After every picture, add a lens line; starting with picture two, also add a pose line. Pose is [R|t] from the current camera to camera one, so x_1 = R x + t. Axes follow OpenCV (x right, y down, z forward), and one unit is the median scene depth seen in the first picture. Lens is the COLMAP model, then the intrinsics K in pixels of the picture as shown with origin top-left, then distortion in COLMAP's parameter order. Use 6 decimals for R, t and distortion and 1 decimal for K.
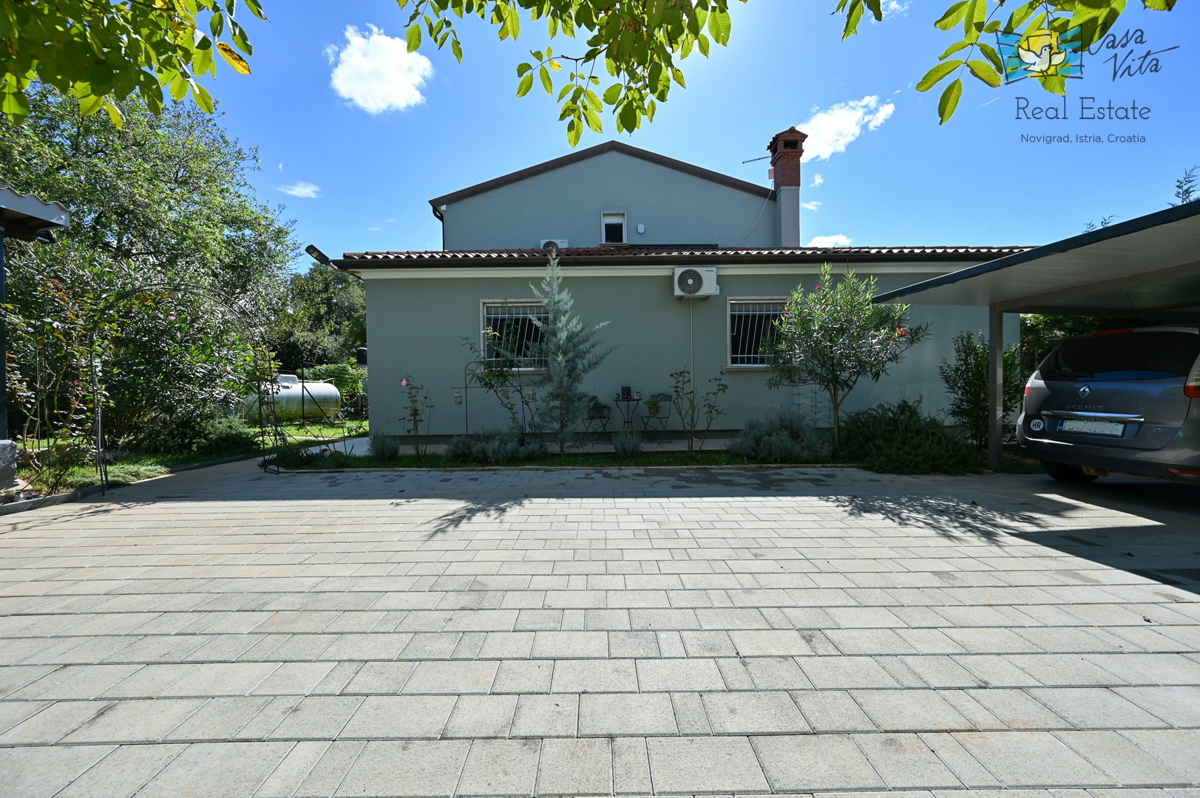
lens RADIAL K [[477.4, 0, 600.9], [0, 477.4, 392.5], [0, 0, 1]] dist [-0.000758, -0.000009]
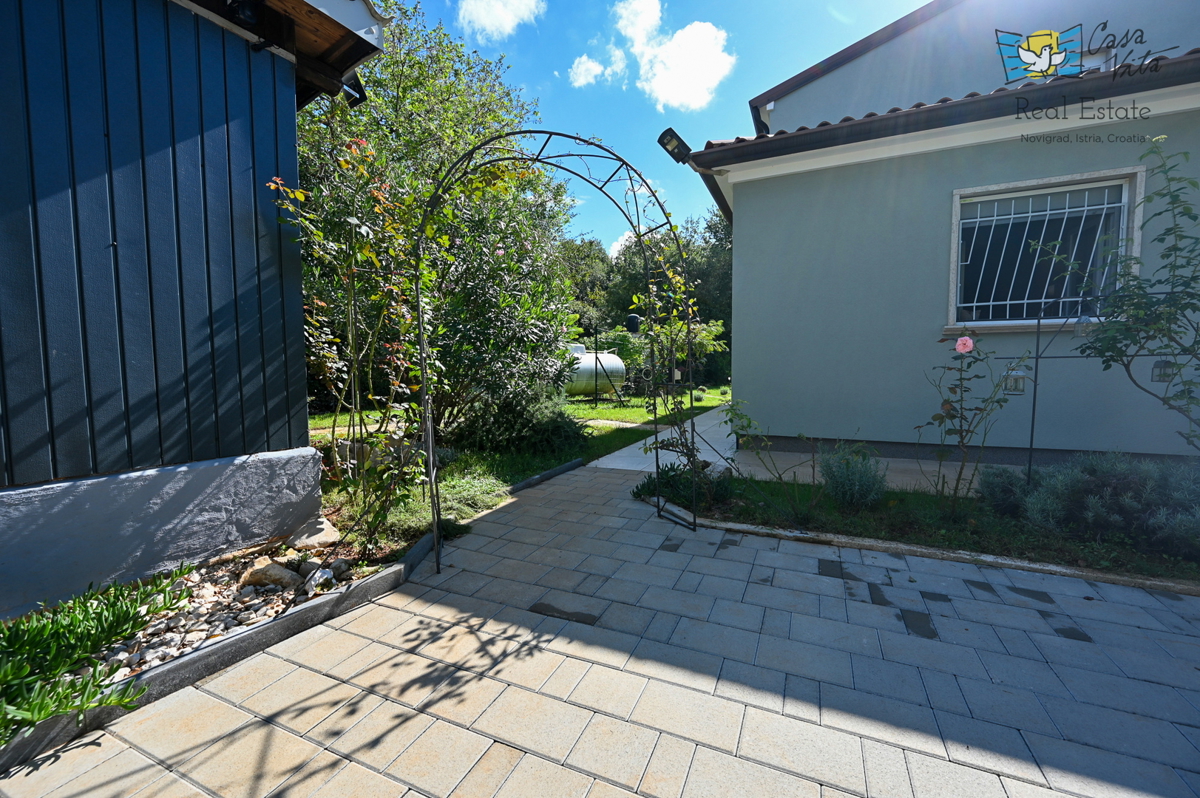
lens RADIAL K [[477.4, 0, 600.9], [0, 477.4, 392.5], [0, 0, 1]] dist [-0.000758, -0.000009]
pose [[0.906633, 0.031800, -0.420720, -0.485224], [-0.007686, 0.998235, 0.058887, -0.000435], [0.421850, -0.050155, 0.905277, 0.445223]]
